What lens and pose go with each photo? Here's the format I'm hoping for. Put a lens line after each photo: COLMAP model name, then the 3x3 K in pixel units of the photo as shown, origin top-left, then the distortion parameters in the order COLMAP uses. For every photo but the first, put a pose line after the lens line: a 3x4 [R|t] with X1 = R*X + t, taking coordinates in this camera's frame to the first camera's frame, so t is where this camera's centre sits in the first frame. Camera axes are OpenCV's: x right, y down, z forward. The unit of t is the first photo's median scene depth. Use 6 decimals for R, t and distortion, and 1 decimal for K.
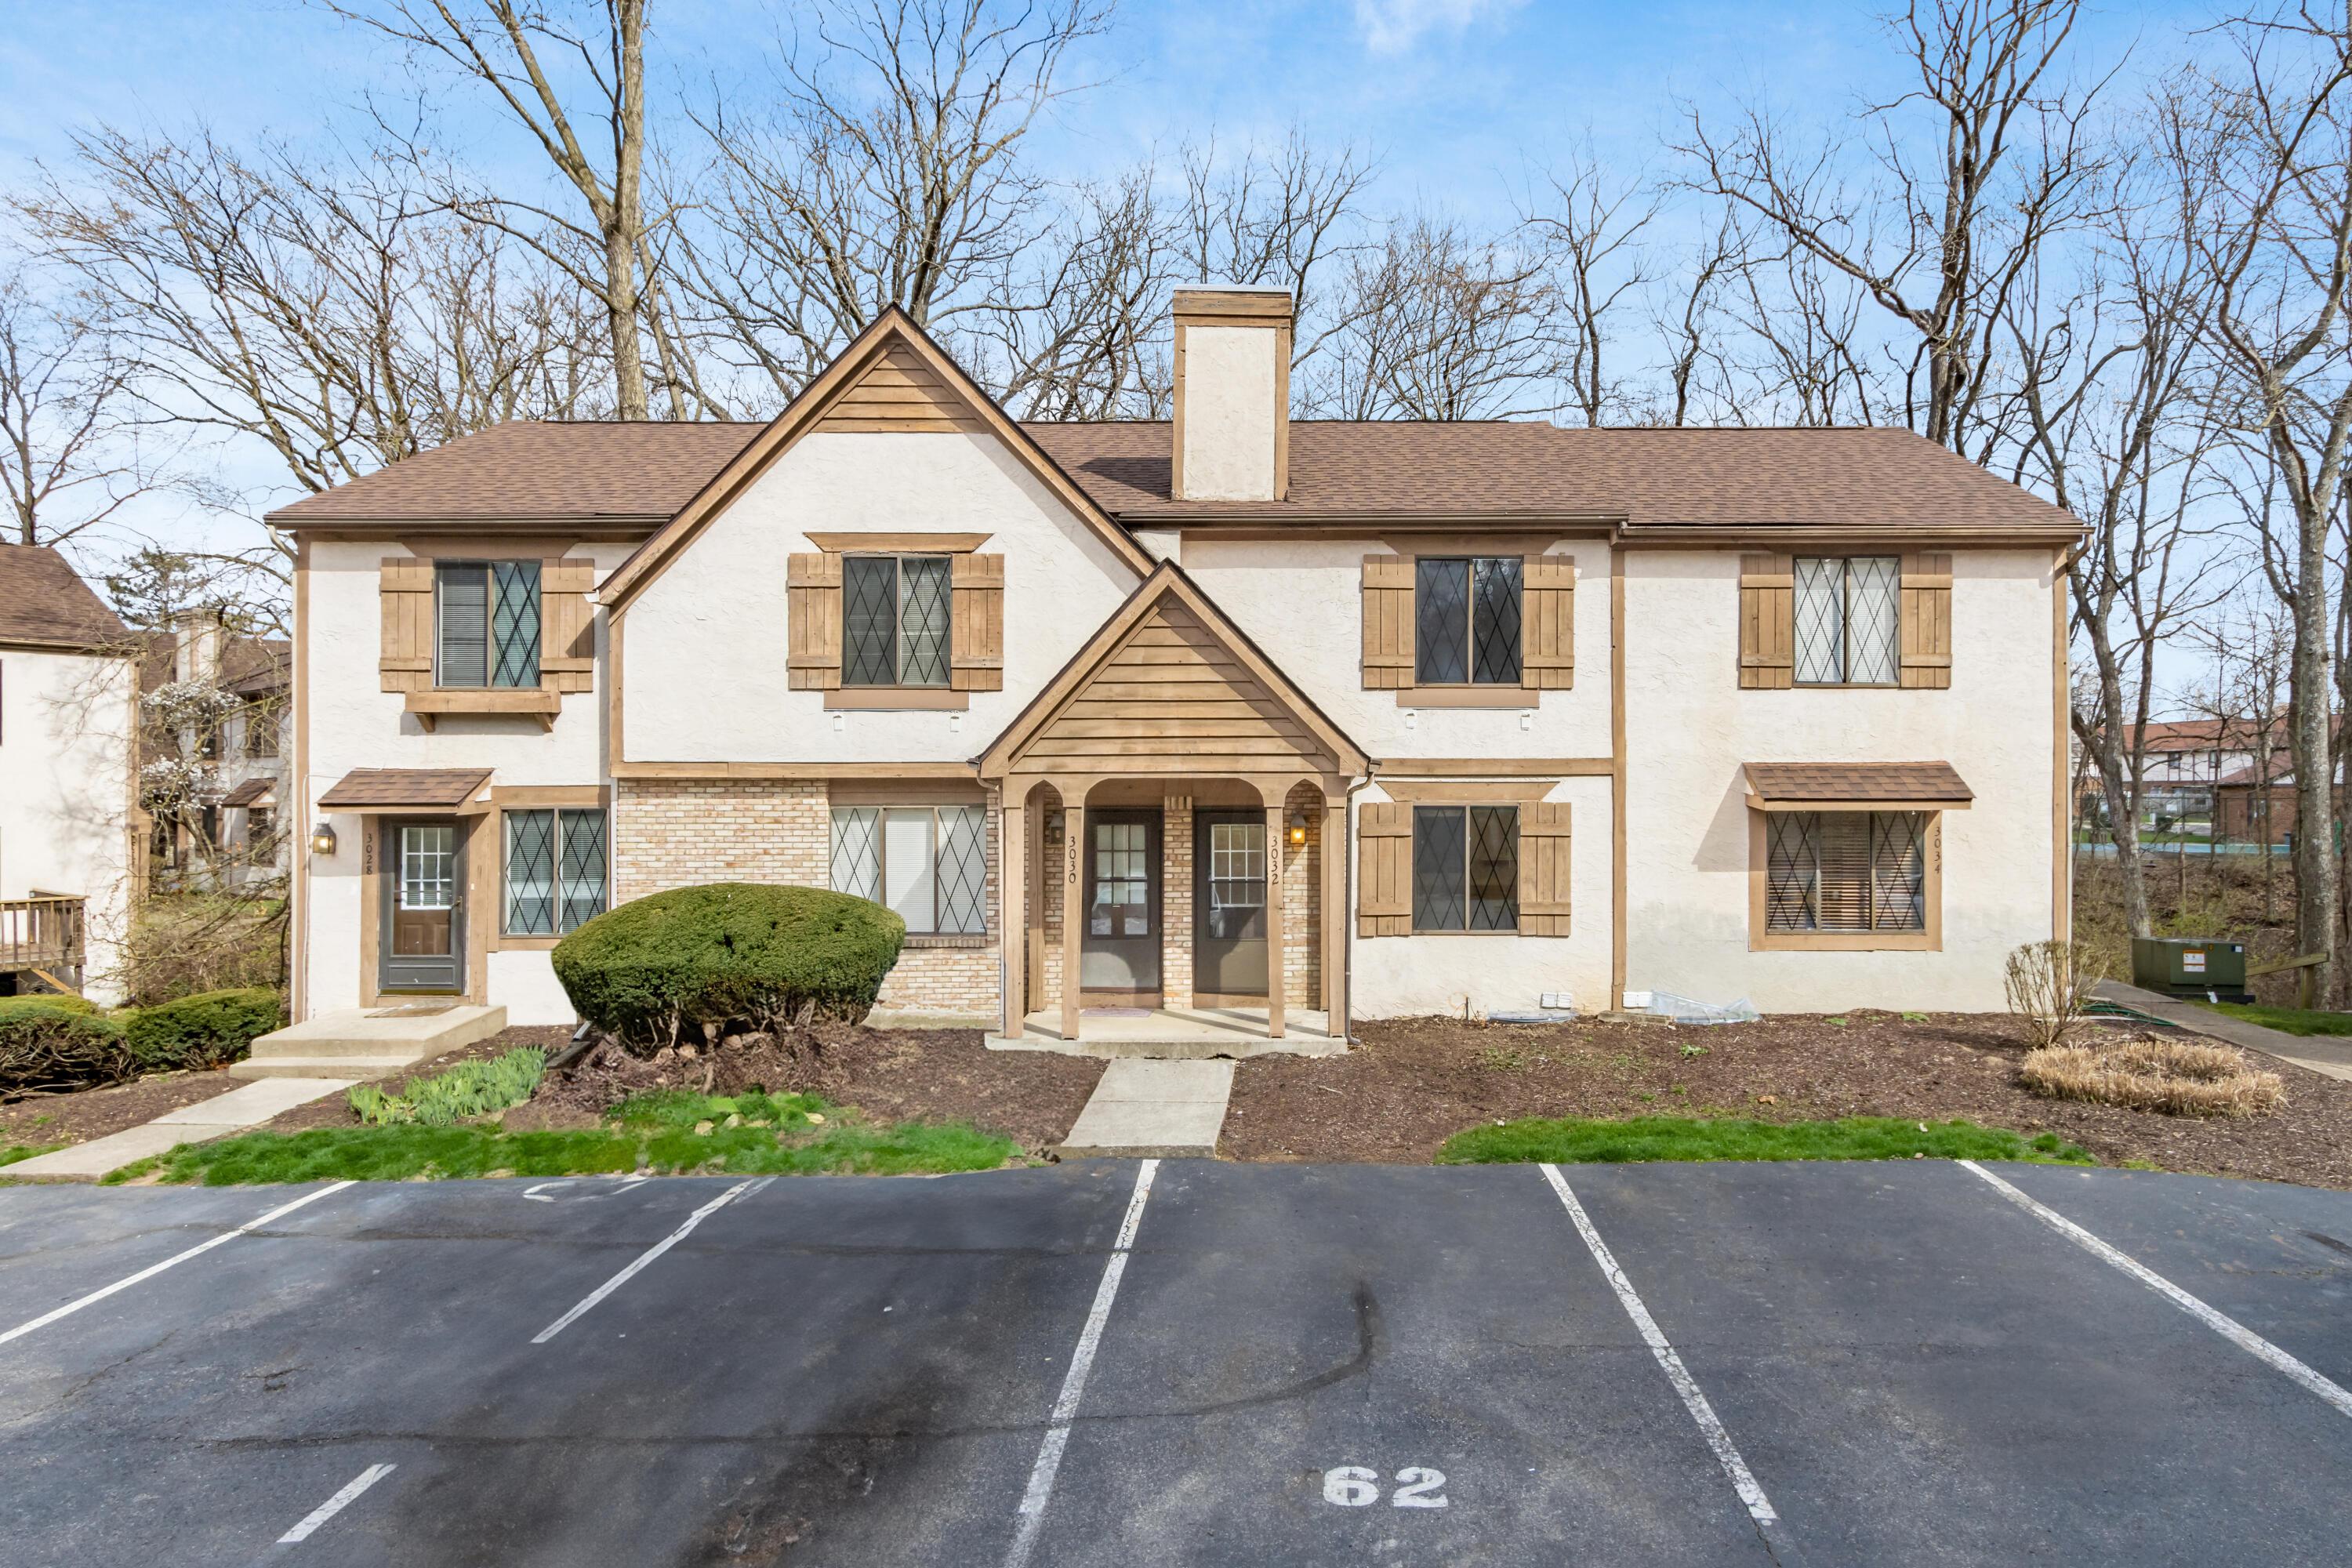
lens RADIAL K [[1299.6, 0, 1170.6], [0, 1299.6, 693.9], [0, 0, 1]] dist [0.006956, 0.000926]
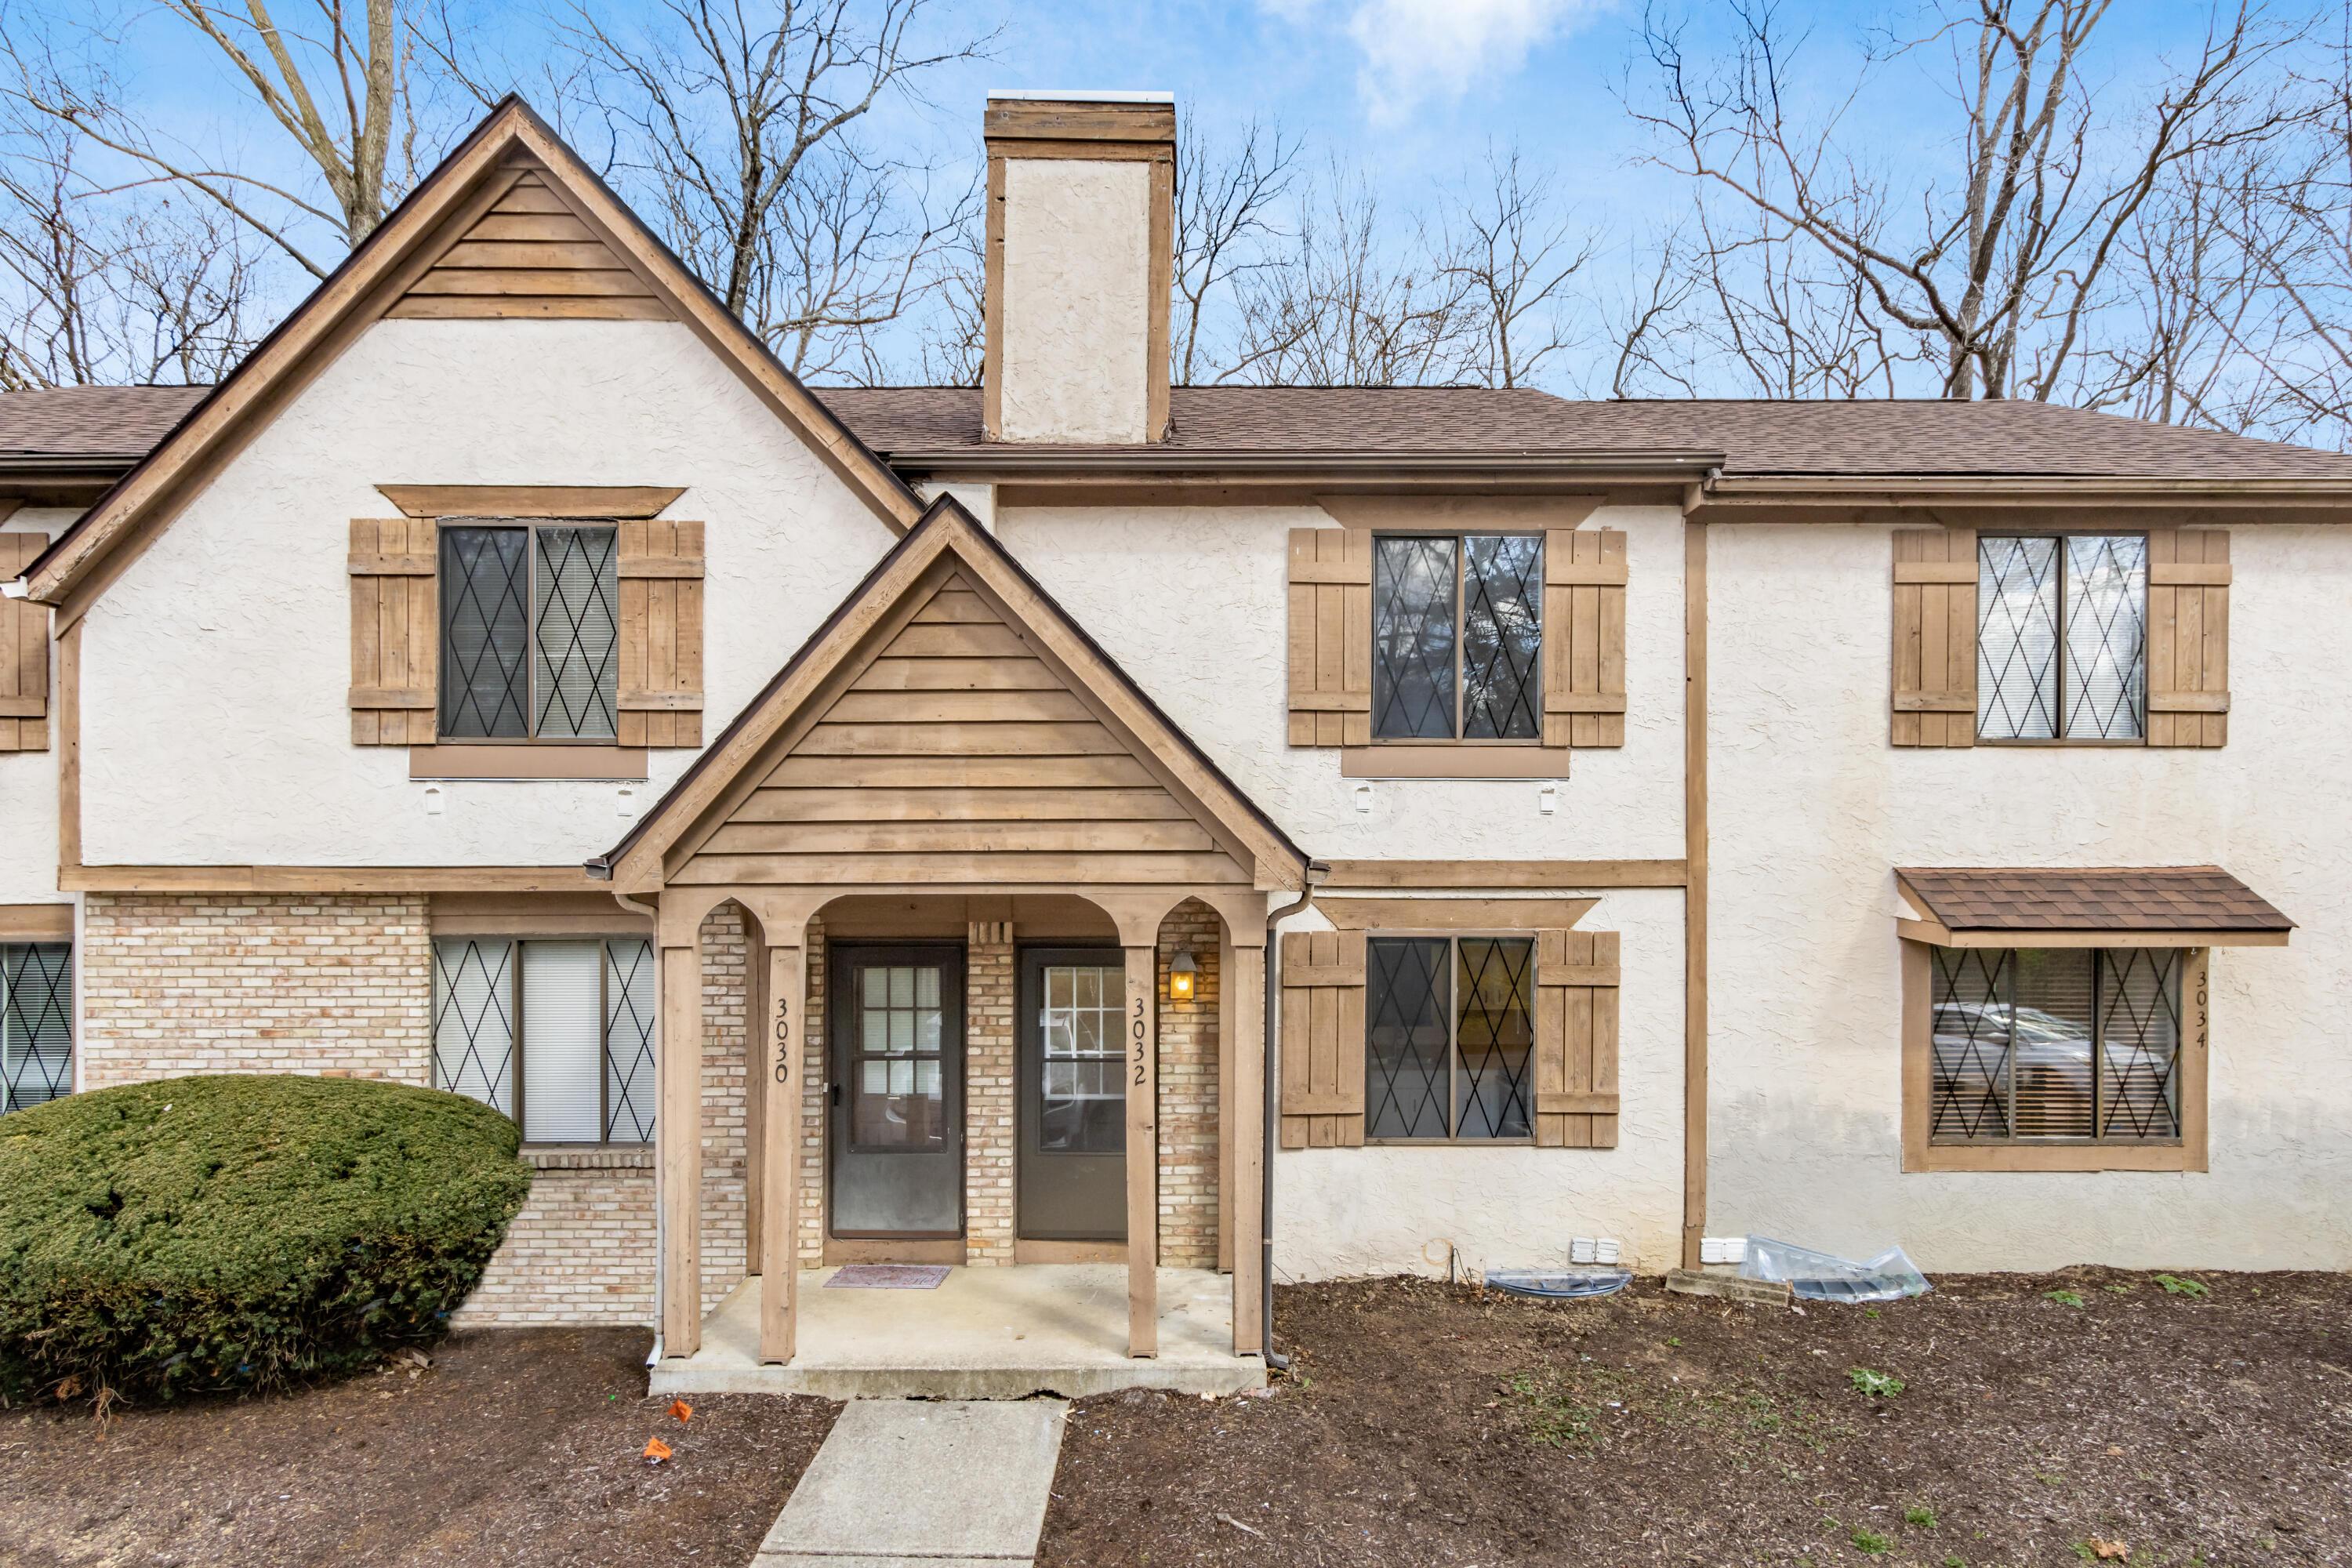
lens RADIAL K [[1299.6, 0, 1170.6], [0, 1299.6, 693.9], [0, 0, 1]] dist [0.006956, 0.000926]
pose [[0.996812, 0.011274, 0.078989, 0.043308], [-0.004979, 0.996827, -0.079446, 0.020618], [-0.079634, 0.078799, 0.993705, 0.389729]]
